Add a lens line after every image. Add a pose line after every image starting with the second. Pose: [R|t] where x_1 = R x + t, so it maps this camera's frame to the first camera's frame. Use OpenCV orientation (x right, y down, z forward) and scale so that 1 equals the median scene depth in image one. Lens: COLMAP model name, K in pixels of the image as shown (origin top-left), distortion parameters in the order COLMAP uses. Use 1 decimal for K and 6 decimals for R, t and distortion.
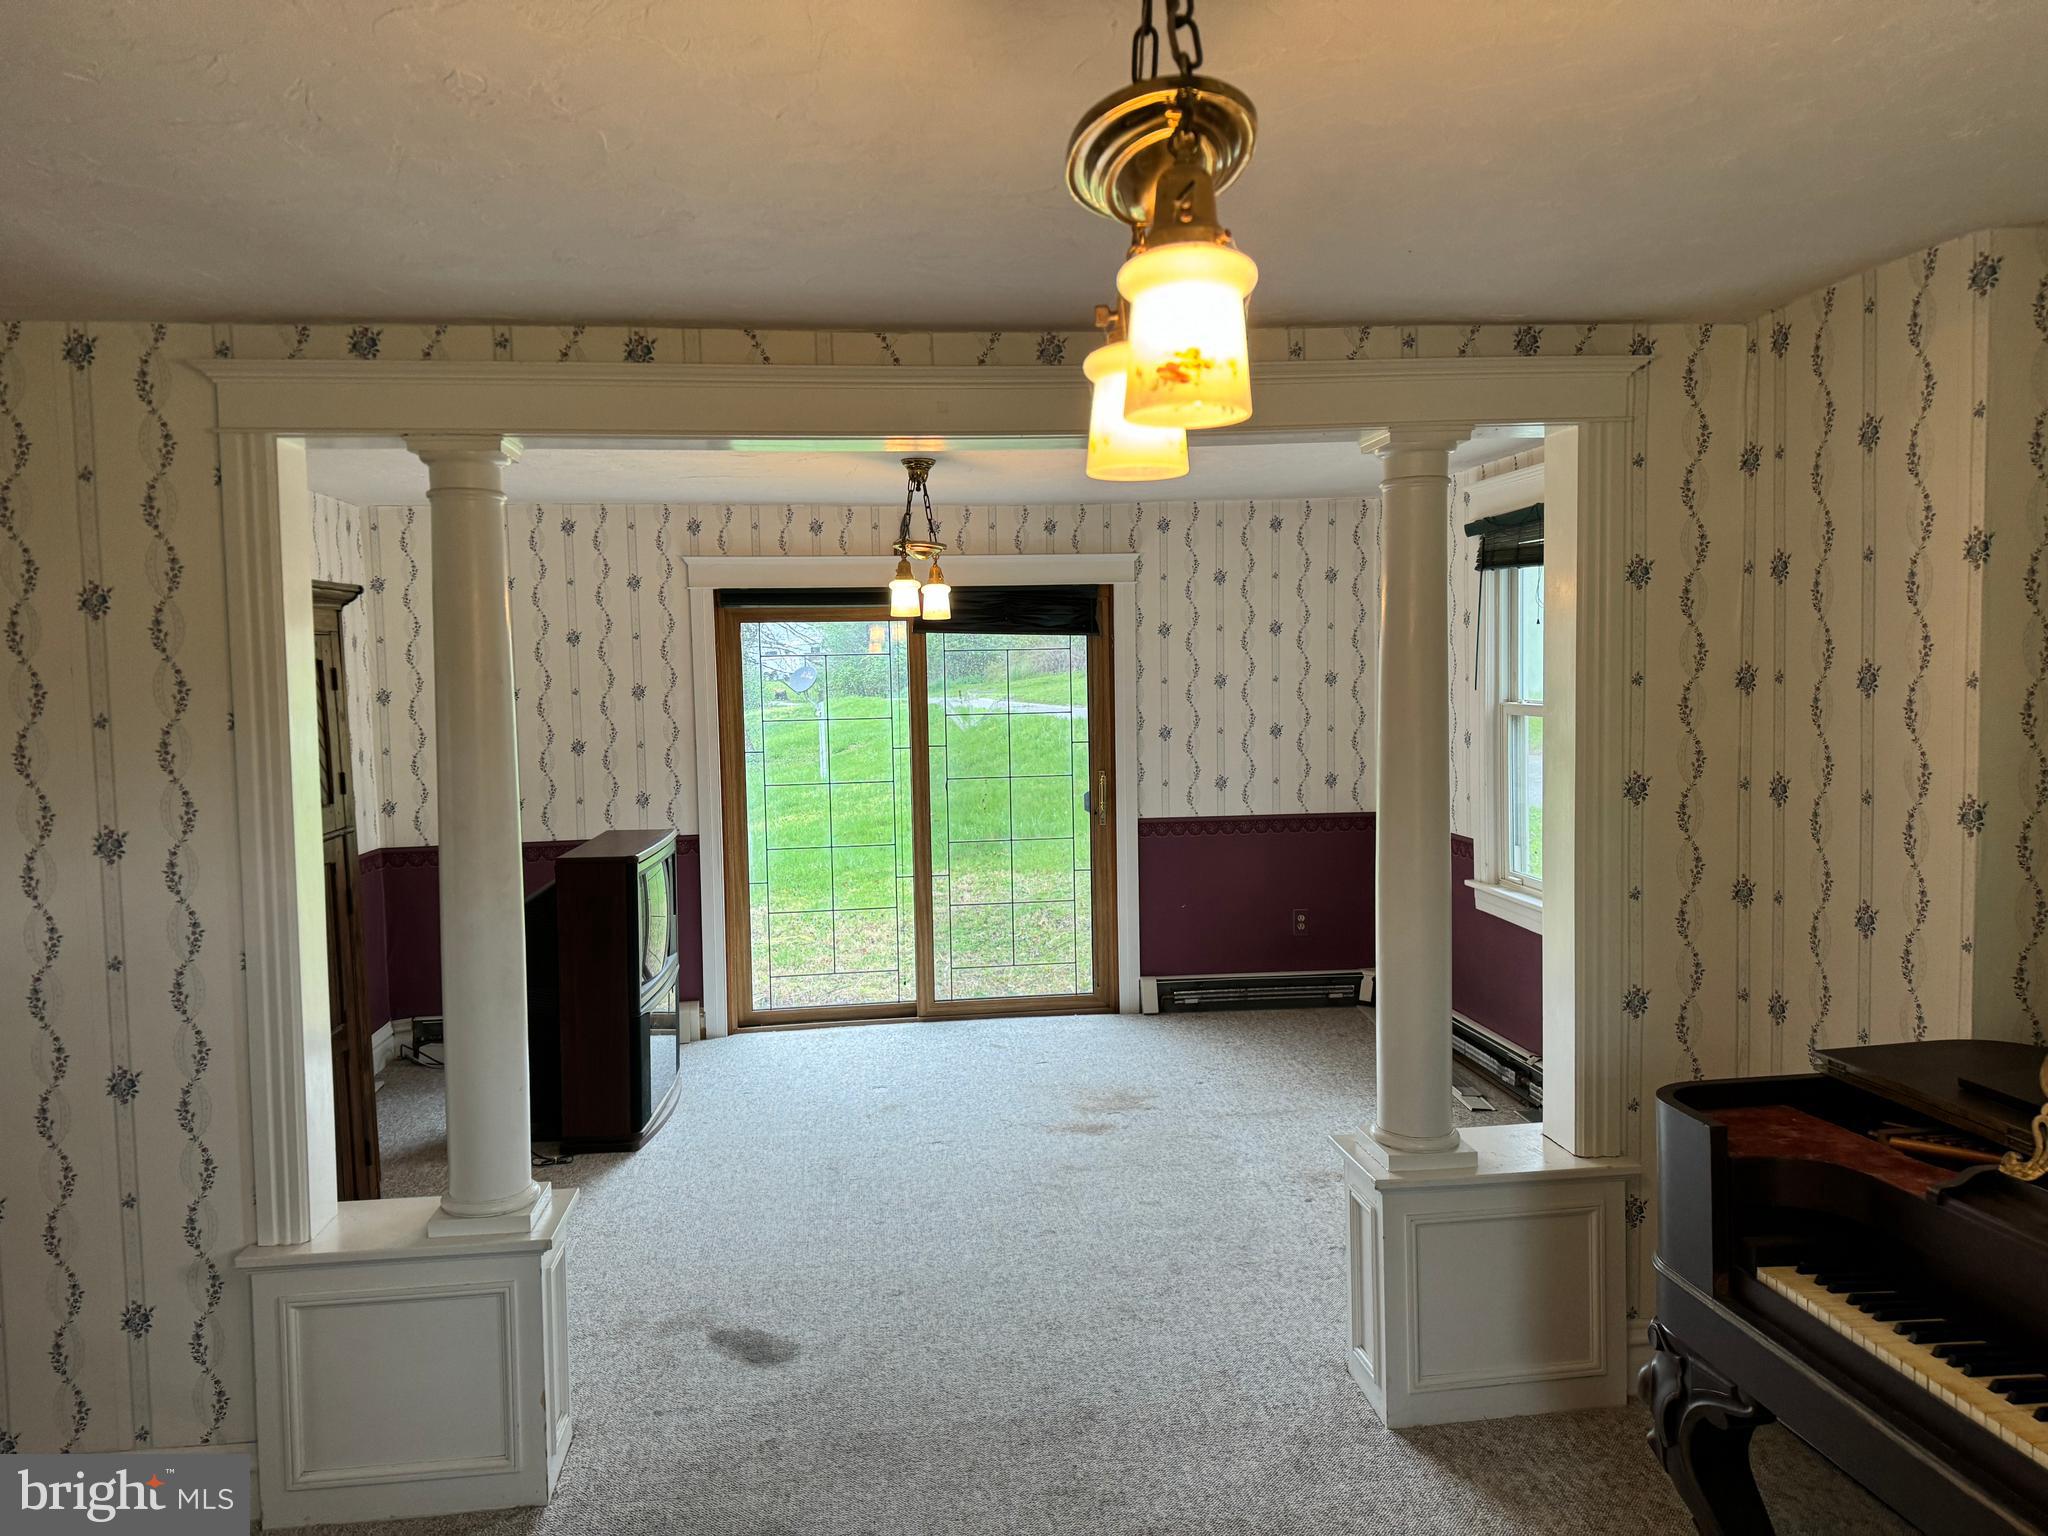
lens RADIAL K [[1426.7, 0, 1039.6], [0, 1426.7, 762.1], [0, 0, 1]] dist [0.062451, -0.081580]
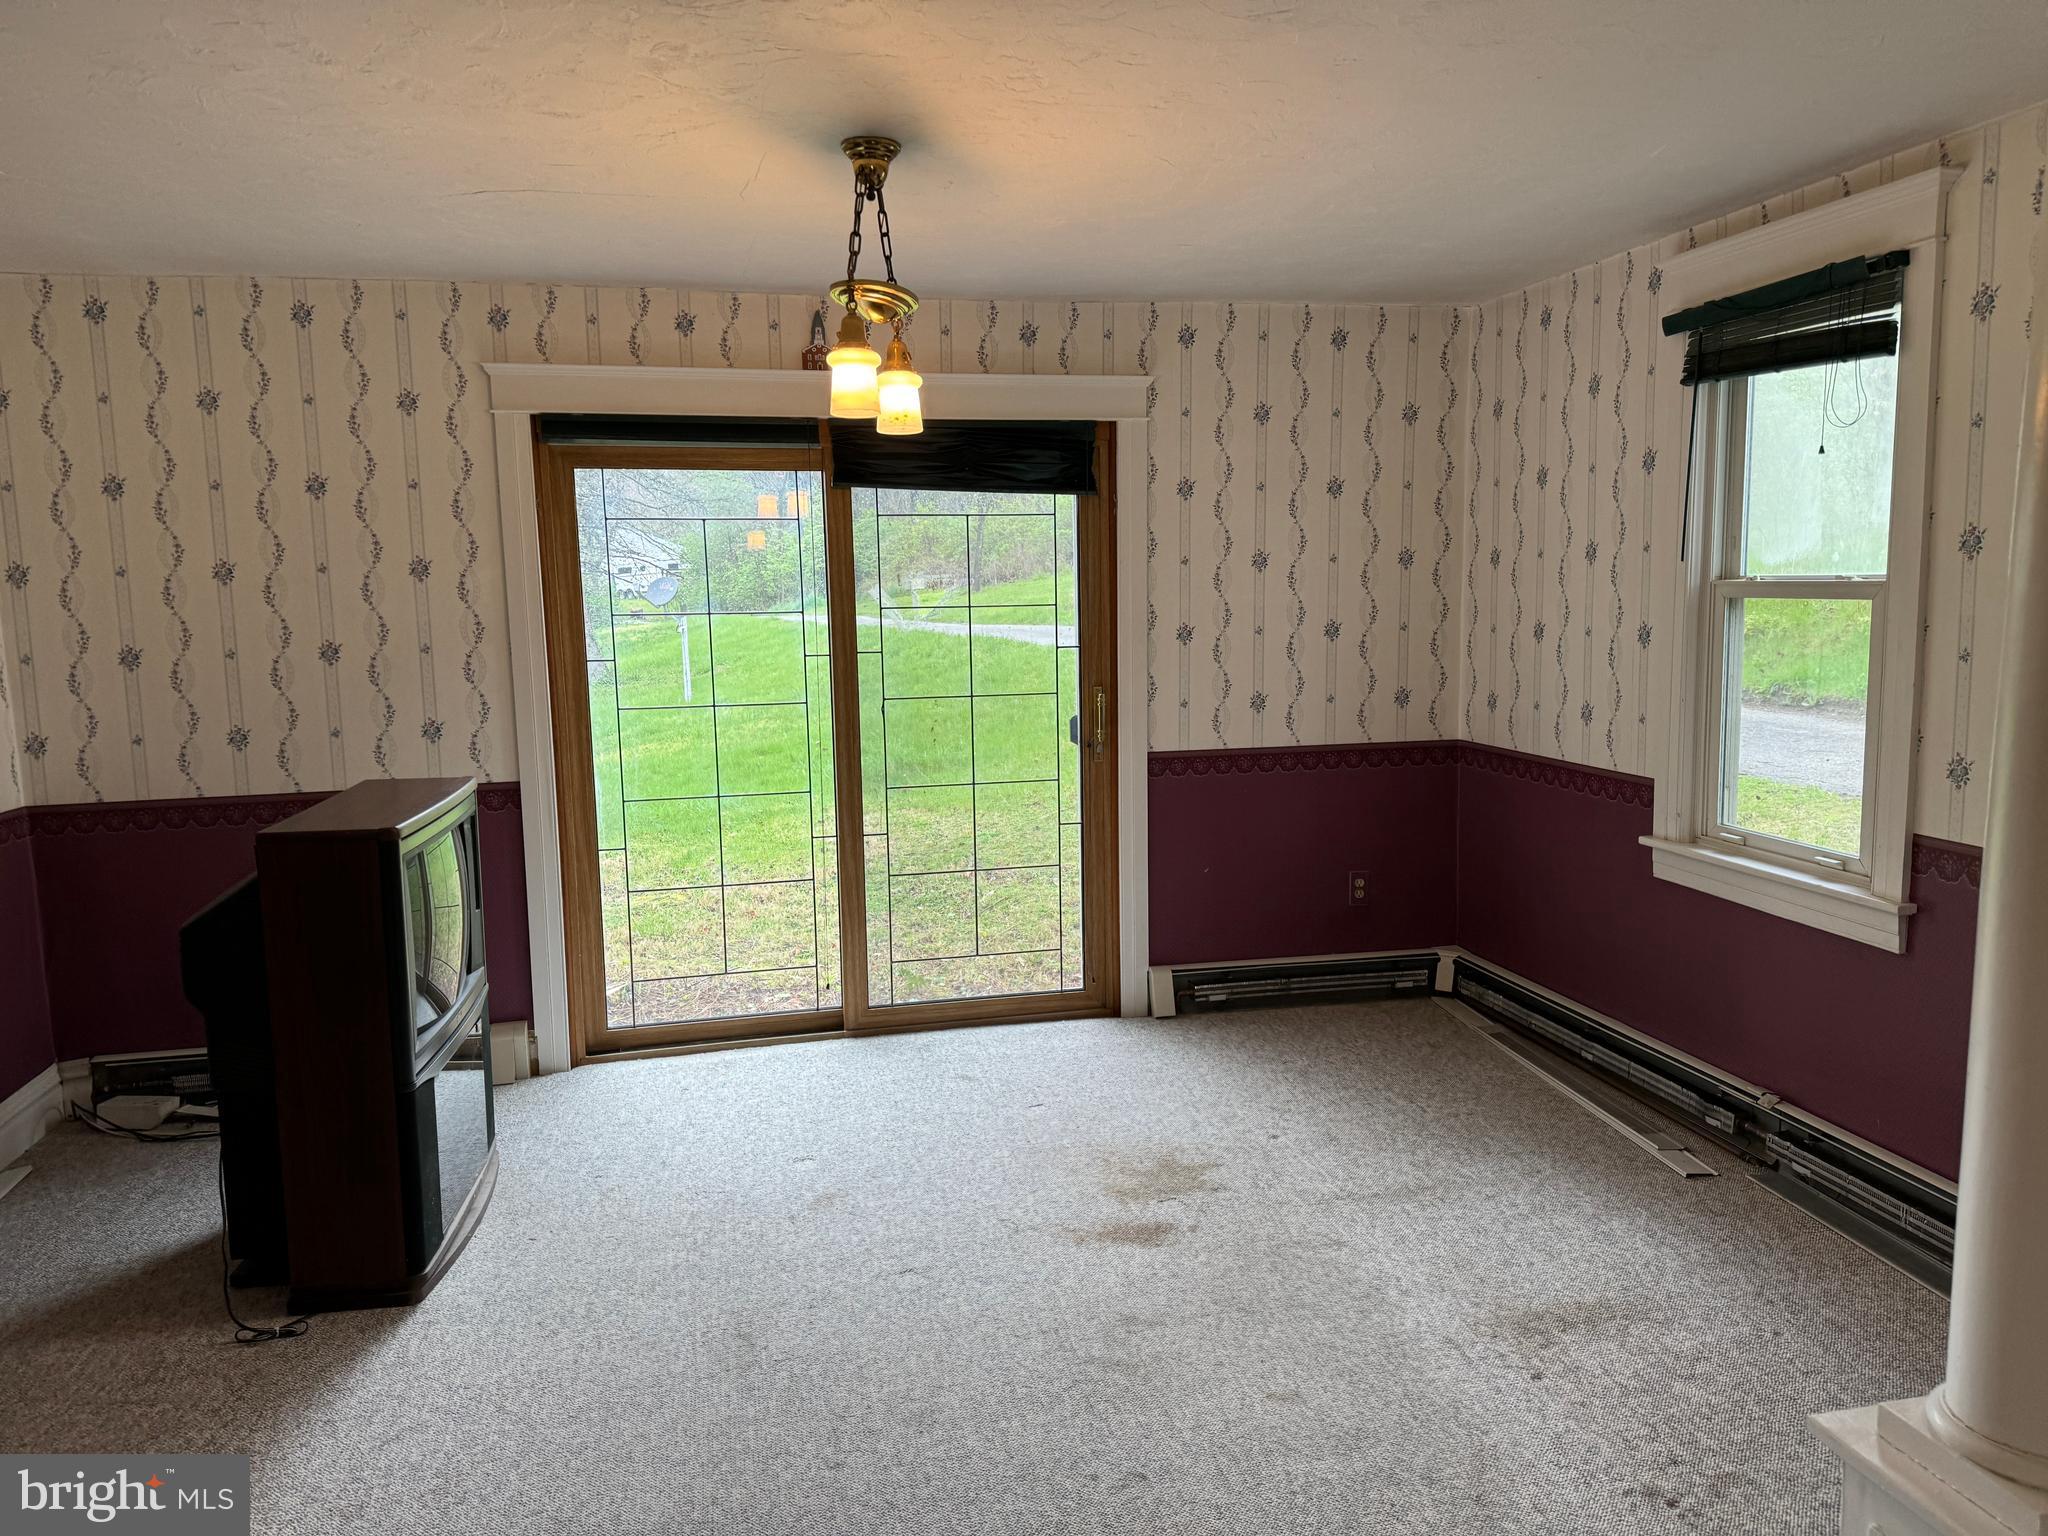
lens RADIAL K [[1426.7, 0, 1039.5], [0, 1426.7, 779.7], [0, 0, 1]] dist [0.062451, -0.081580]
pose [[0.995676, -0.010536, 0.092296, -0.055363], [0.004393, 0.997776, 0.066512, 0.005596], [-0.092792, -0.065819, 0.993508, 0.299394]]
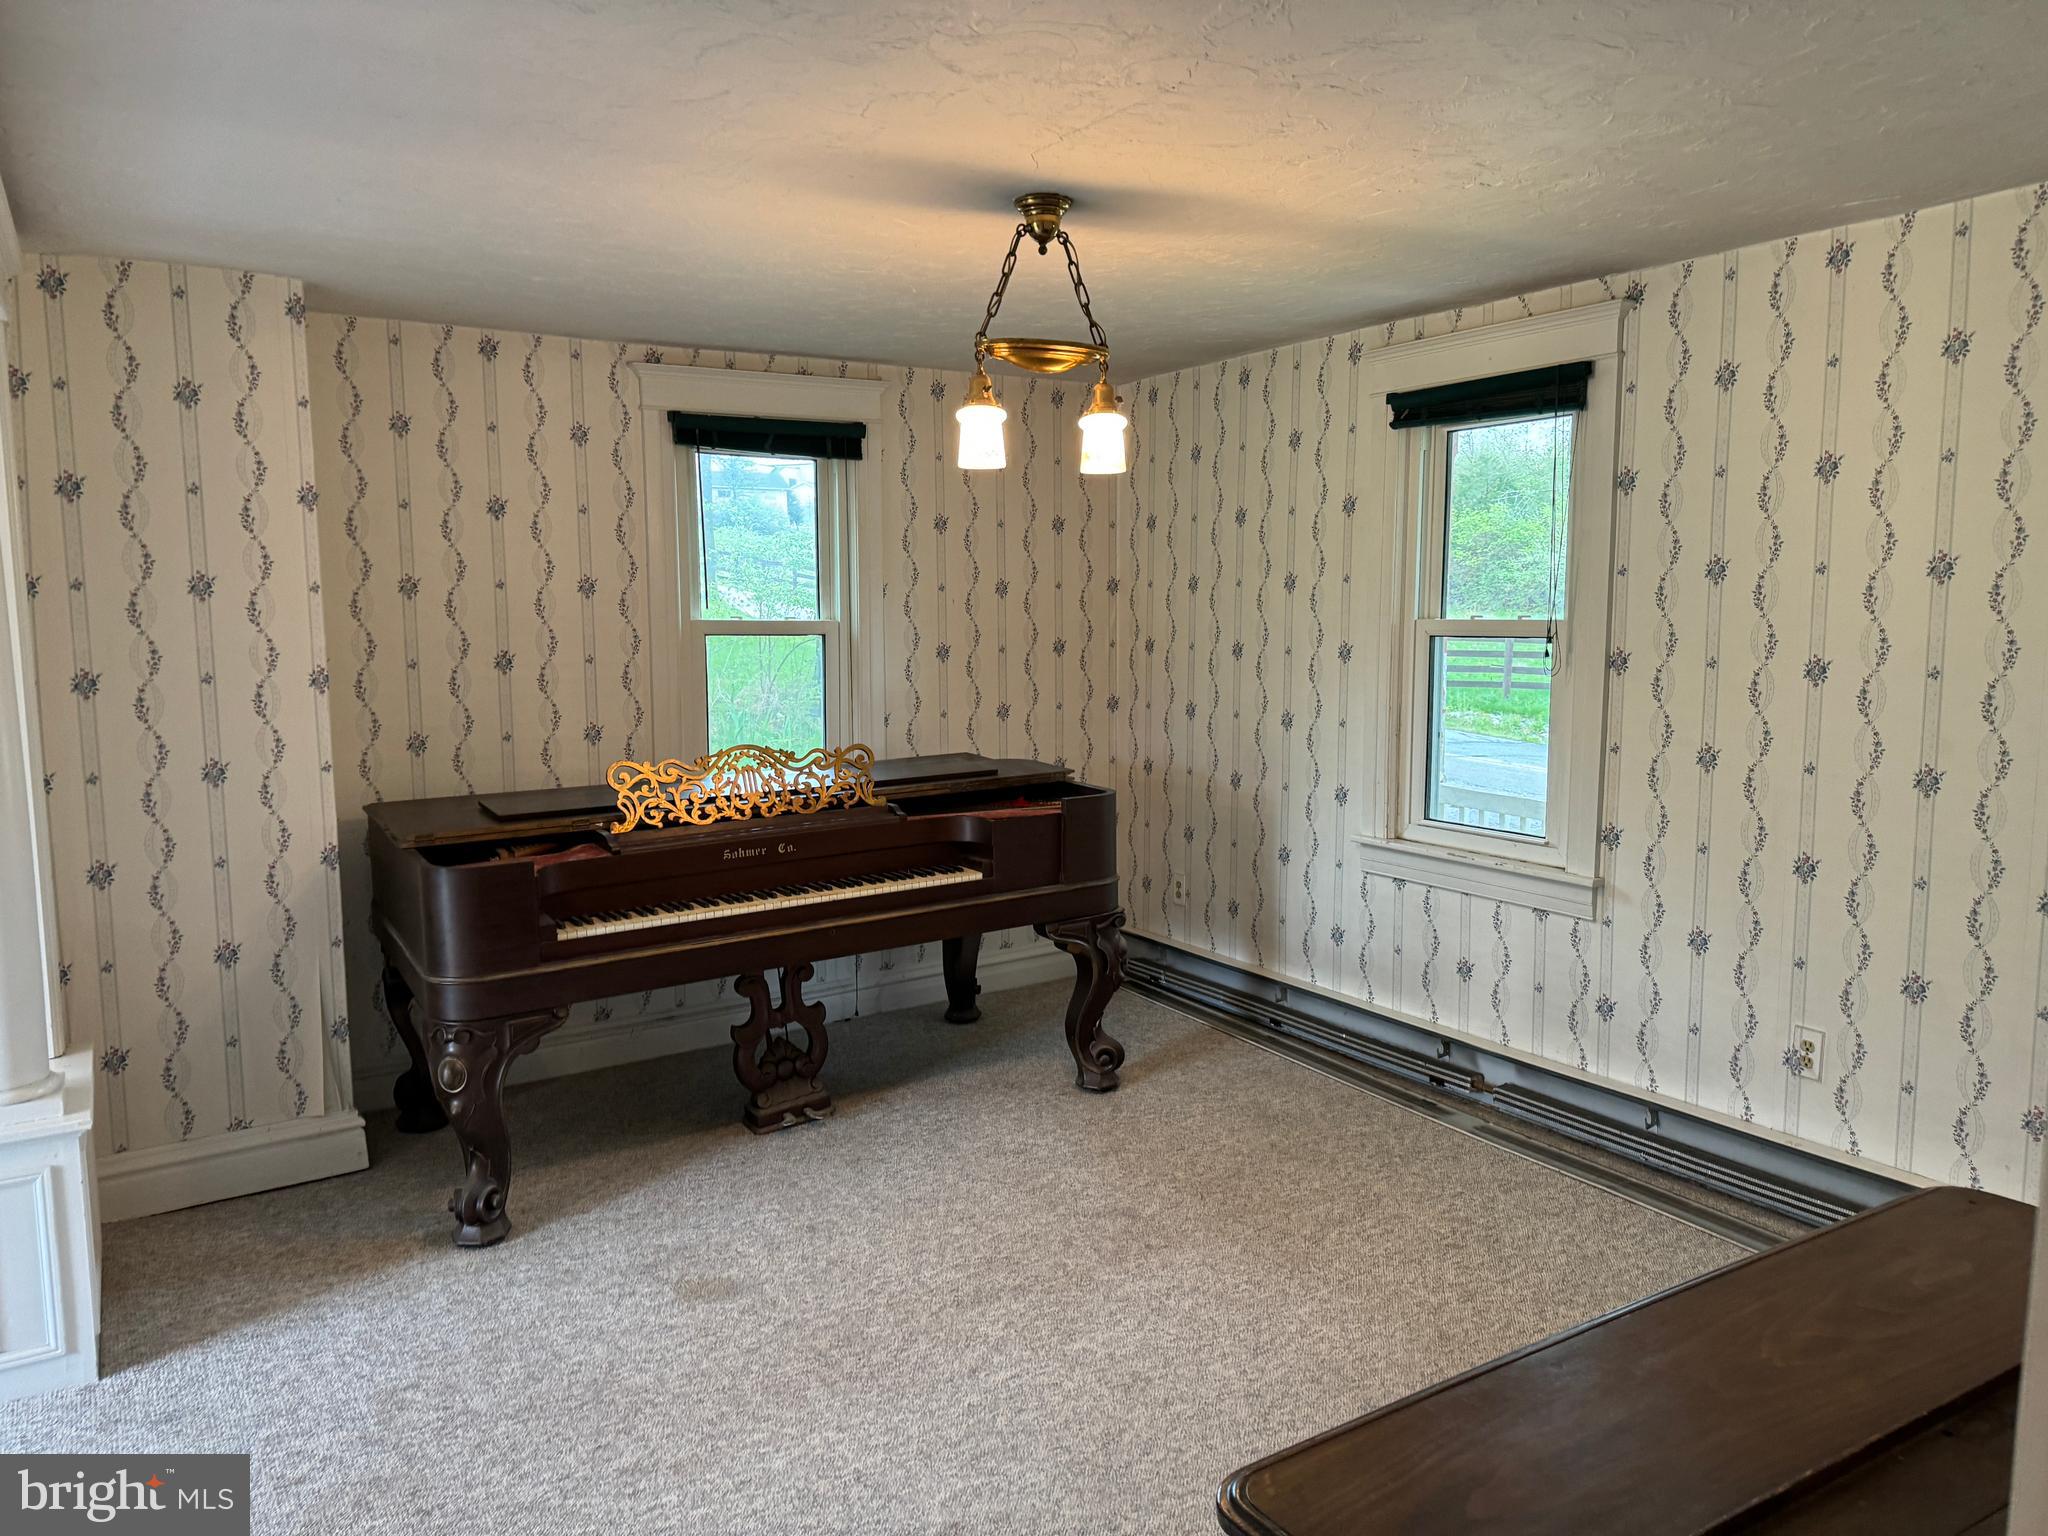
lens RADIAL K [[1524.9, 0, 1023.5], [0, 1524.9, 764.6], [0, 0, 1]] dist [0.001369, 0.000497]
pose [[-0.429872, -0.093255, 0.898061, -1.145740], [0.059277, 0.989591, 0.131133, -0.041391], [-0.900942, 0.109604, -0.419870, 1.082765]]
